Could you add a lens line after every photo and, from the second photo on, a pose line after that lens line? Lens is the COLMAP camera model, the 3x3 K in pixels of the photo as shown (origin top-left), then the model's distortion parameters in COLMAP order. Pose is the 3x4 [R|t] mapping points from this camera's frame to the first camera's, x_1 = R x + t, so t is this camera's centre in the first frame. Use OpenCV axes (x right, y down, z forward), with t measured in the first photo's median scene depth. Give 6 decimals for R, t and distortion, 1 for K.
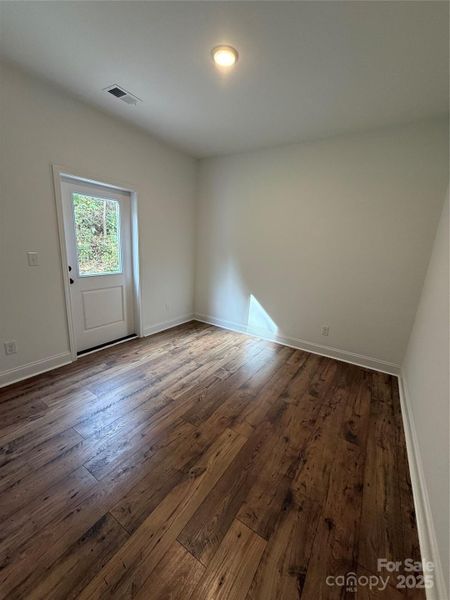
lens RADIAL K [[240.3, 0, 225.0], [0, 240.3, 300.0], [0, 0, 1]] dist [-0.000743, -0.000075]
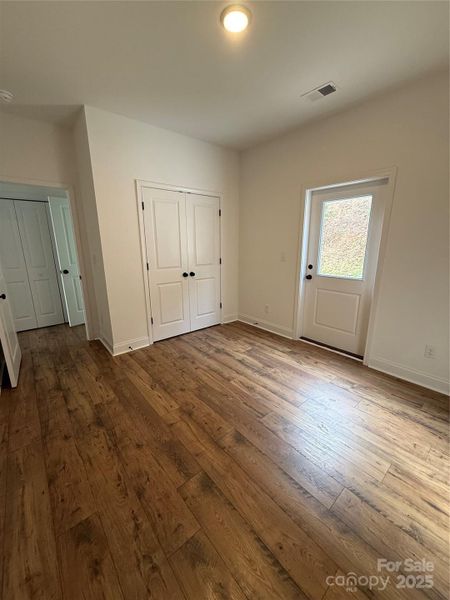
lens RADIAL K [[240.3, 0, 225.0], [0, 240.3, 300.0], [0, 0, 1]] dist [-0.000743, -0.000075]
pose [[-0.292423, 0.175665, -0.940016, 0.704507], [-0.231250, 0.940820, 0.247753, -0.191712], [0.927907, 0.289828, -0.234495, 1.029579]]
